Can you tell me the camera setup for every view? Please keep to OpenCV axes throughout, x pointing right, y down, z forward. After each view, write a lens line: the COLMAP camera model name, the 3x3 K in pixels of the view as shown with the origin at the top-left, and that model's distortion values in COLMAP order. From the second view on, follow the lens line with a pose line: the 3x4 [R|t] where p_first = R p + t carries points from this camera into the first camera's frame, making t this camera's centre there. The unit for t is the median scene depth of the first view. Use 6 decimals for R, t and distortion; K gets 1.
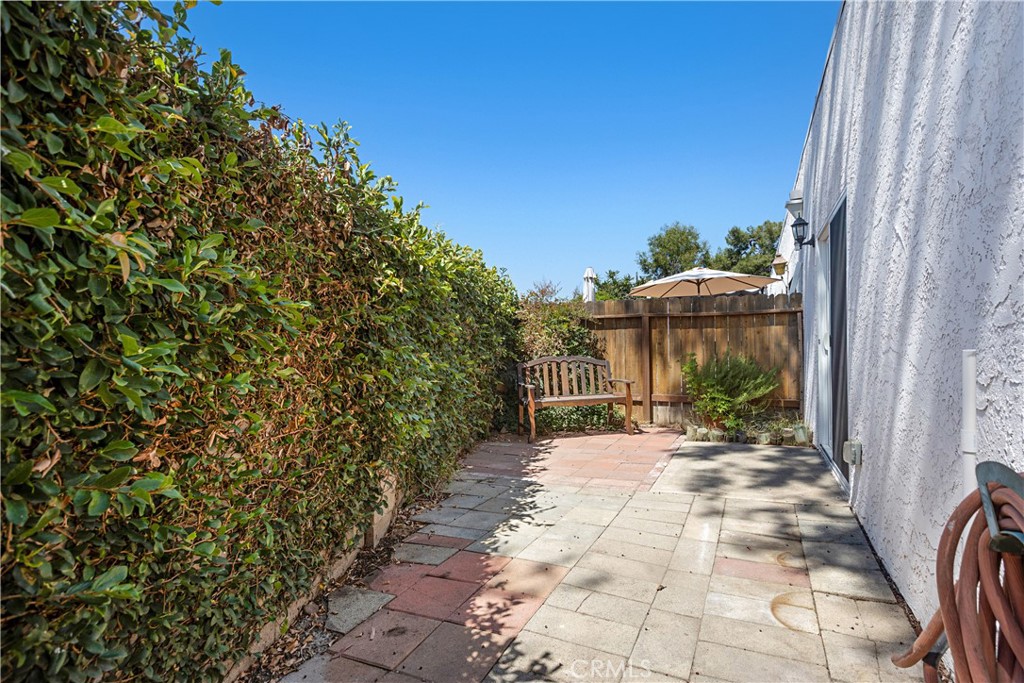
lens RADIAL K [[495.7, 0, 507.4], [0, 495.7, 342.2], [0, 0, 1]] dist [-0.004176, -0.001550]
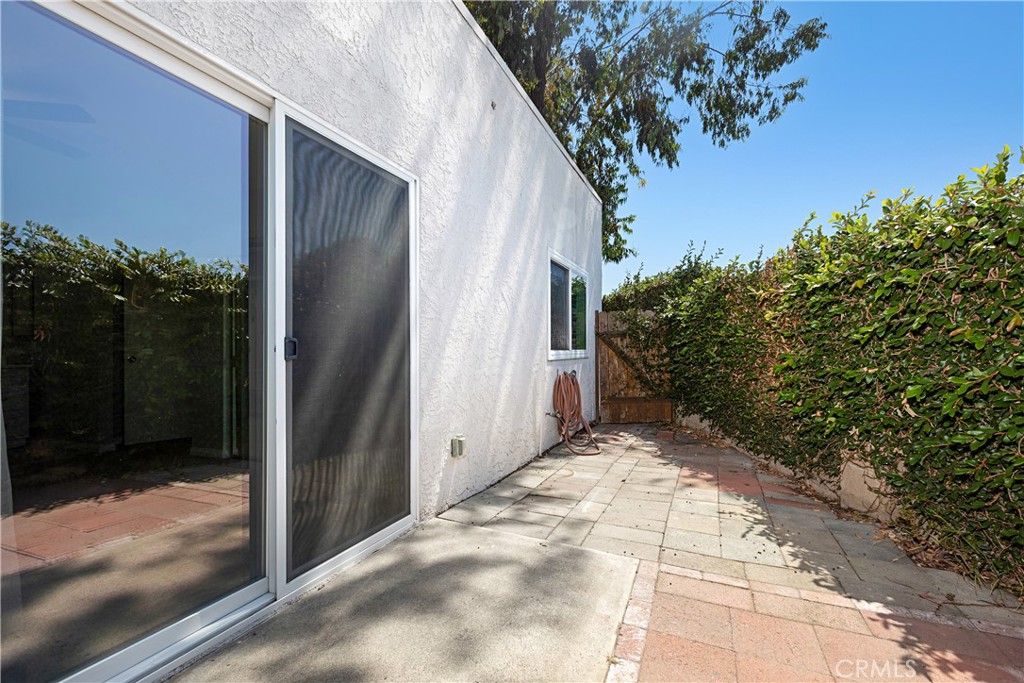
lens RADIAL K [[461.4, 0, 517.2], [0, 461.4, 341.8], [0, 0, 1]] dist [0.000500, 0.000055]
pose [[-0.996869, 0.013158, -0.077971, 0.621294], [0.015335, 0.999507, -0.027388, 0.005532], [0.077572, -0.028498, -0.996579, 2.013811]]
